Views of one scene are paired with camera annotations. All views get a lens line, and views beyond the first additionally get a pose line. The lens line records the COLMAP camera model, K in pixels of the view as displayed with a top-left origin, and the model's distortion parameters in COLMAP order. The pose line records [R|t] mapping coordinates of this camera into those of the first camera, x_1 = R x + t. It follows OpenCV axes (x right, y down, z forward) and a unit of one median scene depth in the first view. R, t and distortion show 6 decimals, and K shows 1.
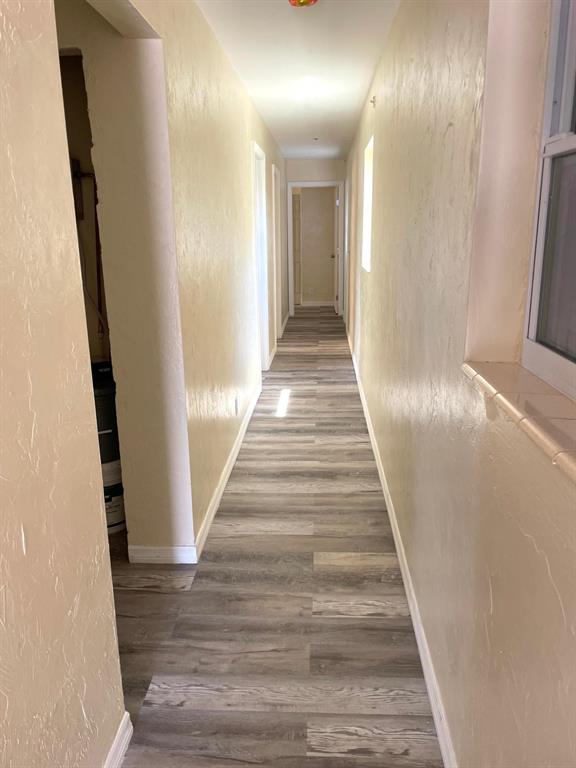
lens RADIAL K [[583.8, 0, 290.2], [0, 583.8, 382.3], [0, 0, 1]] dist [0.106636, -0.141472]
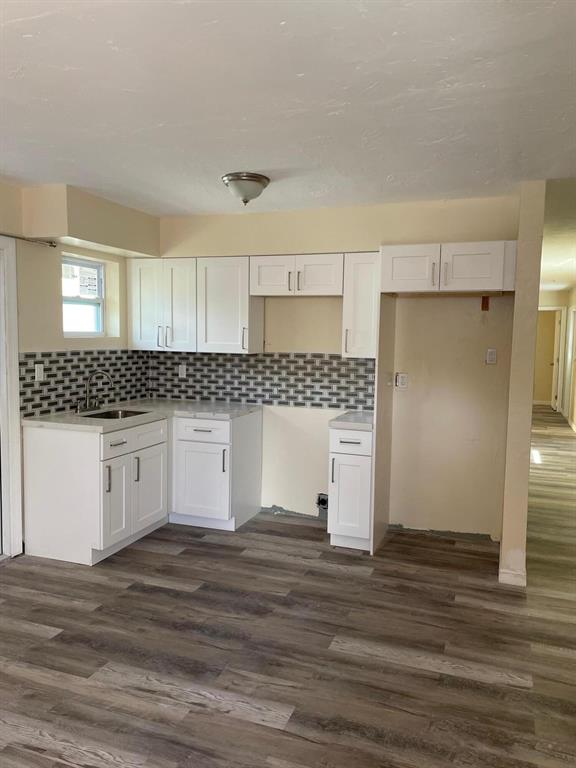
lens RADIAL K [[583.8, 0, 290.2], [0, 583.8, 382.3], [0, 0, 1]] dist [0.106636, -0.141472]
pose [[0.954955, 0.054542, -0.291696, -0.131240], [-0.104664, 0.981701, -0.159089, 0.113499], [0.277681, 0.182453, 0.943188, -0.459069]]
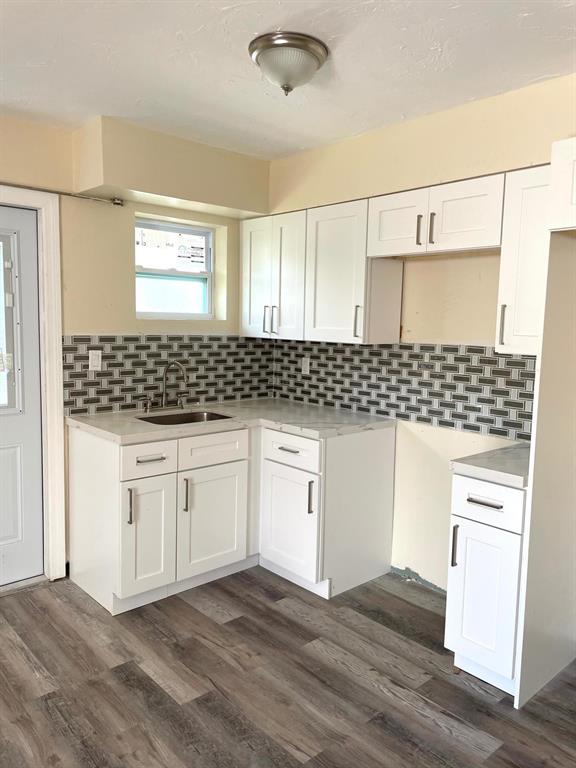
lens RADIAL K [[583.8, 0, 290.2], [0, 583.8, 382.3], [0, 0, 1]] dist [0.106636, -0.141472]
pose [[0.706995, 0.105424, -0.699316, -0.090689], [-0.213110, 0.974622, -0.068522, 0.050483], [0.674345, 0.197476, 0.711521, -0.196276]]
